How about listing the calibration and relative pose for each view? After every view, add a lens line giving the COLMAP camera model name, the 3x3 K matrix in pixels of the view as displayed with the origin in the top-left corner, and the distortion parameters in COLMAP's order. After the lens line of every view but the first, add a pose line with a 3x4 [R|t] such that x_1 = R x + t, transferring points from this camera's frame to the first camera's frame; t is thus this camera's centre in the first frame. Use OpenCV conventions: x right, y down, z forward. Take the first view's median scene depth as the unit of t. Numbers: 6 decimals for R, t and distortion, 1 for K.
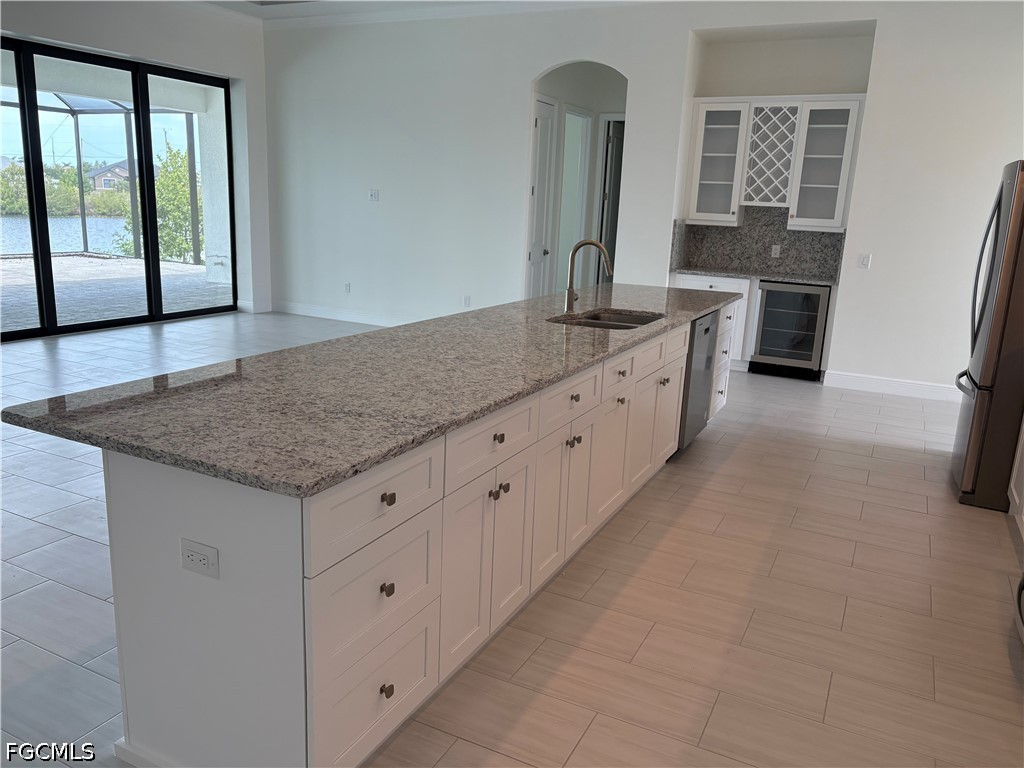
lens RADIAL K [[770.3, 0, 512.0], [0, 770.3, 384.0], [0, 0, 1]] dist [0.067263, -0.082369]
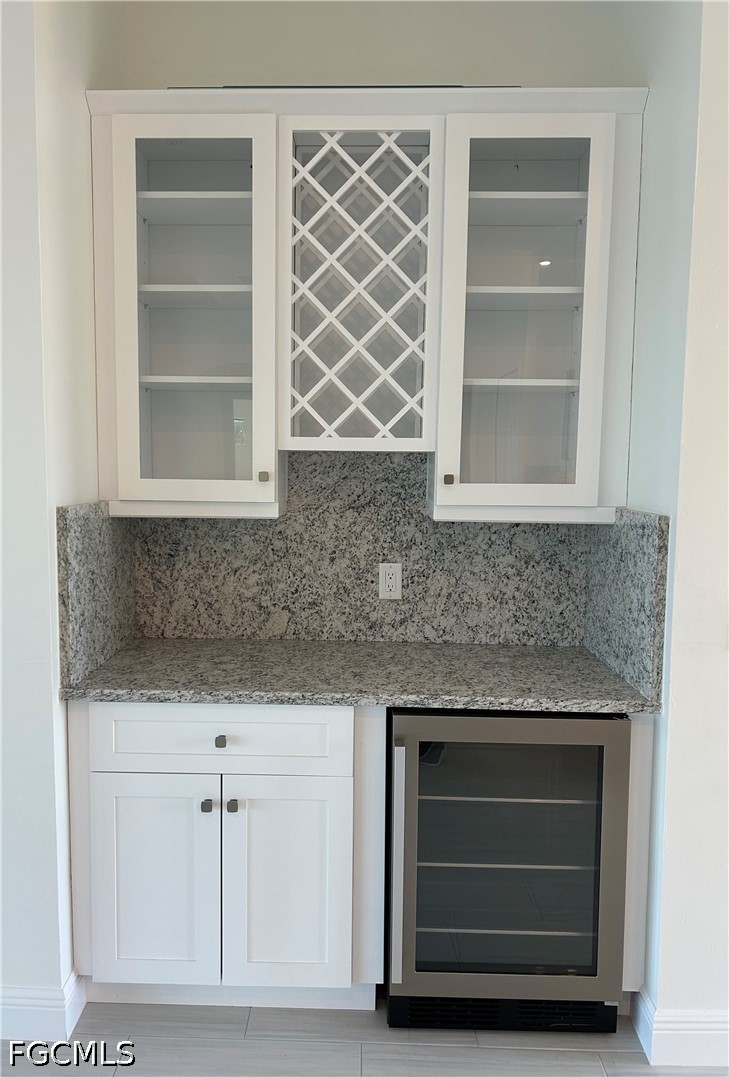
lens RADIAL K [[963.9, 0, 364.5], [0, 963.9, 538.5], [0, 0, 1]] dist [0.001352, -0.001569]
pose [[0.907523, -0.069425, 0.414225, 0.166387], [0.130304, 0.984119, -0.120542, -0.147798], [-0.399279, 0.163370, 0.902157, 0.658423]]
